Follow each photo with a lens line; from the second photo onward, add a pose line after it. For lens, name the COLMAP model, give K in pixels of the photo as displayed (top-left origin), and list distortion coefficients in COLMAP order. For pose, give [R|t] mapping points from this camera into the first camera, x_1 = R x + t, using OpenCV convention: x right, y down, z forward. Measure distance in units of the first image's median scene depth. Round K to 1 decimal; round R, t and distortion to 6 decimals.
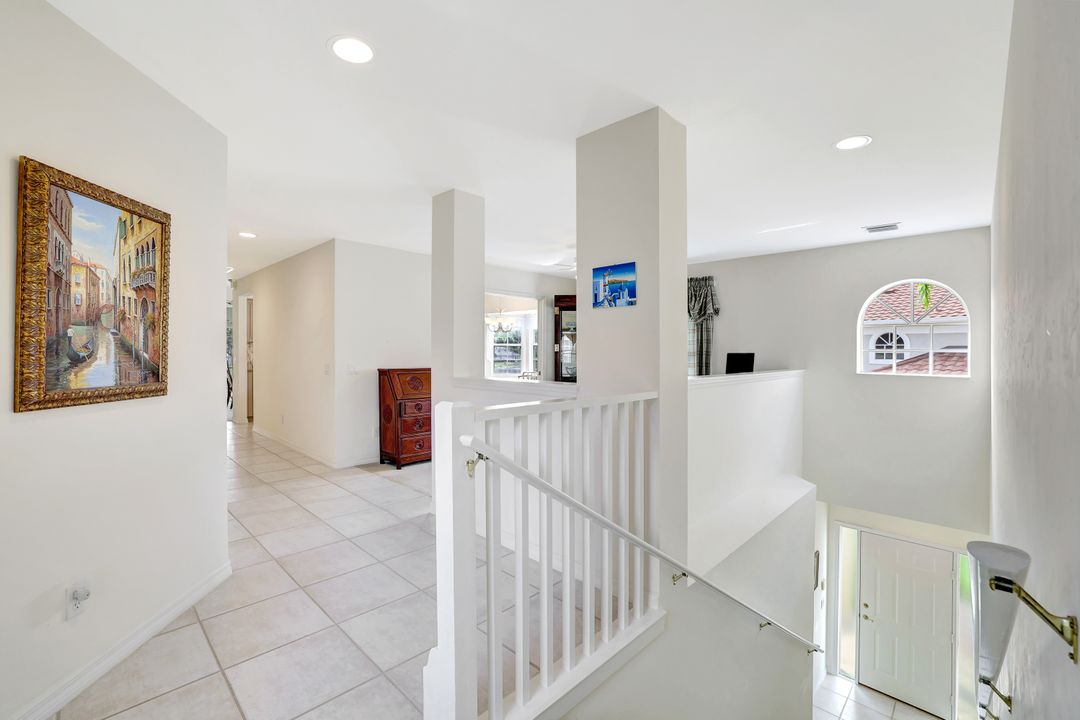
lens RADIAL K [[471.8, 0, 536.4], [0, 471.8, 351.0], [0, 0, 1]] dist [-0.051189, 0.022466]
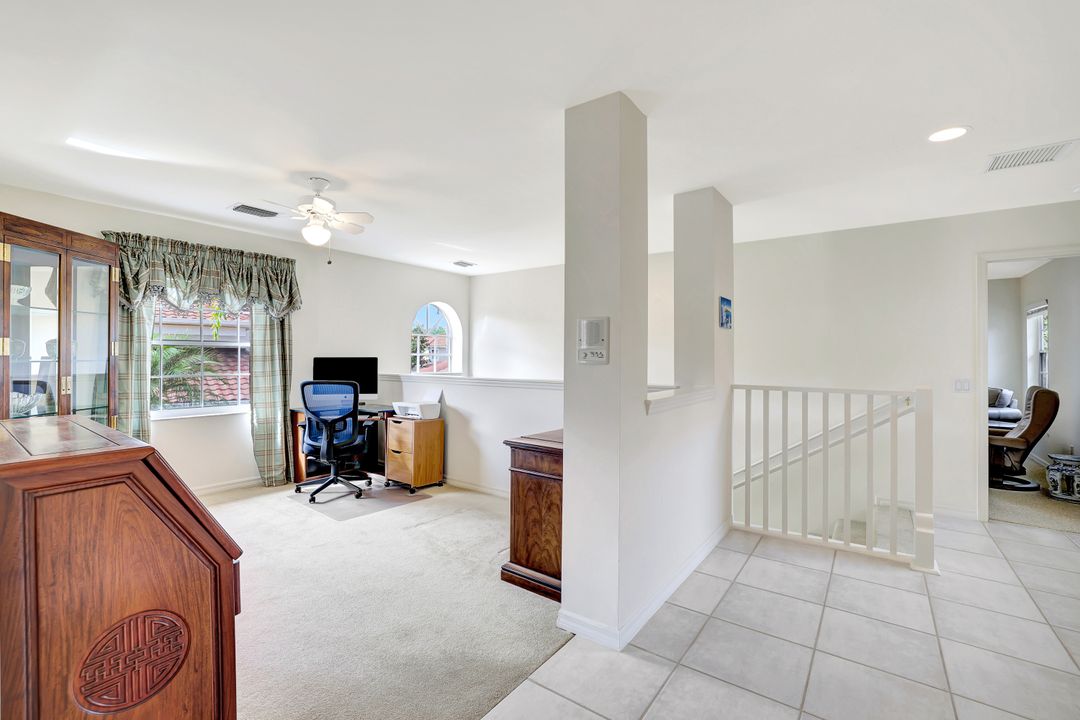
lens RADIAL K [[471.8, 0, 536.4], [0, 471.8, 351.0], [0, 0, 1]] dist [-0.051189, 0.022466]
pose [[-0.152067, 0.001920, 0.988368, -0.527952], [-0.010426, 0.999939, -0.003546, -0.008878], [-0.988315, -0.010844, -0.152037, 0.825087]]
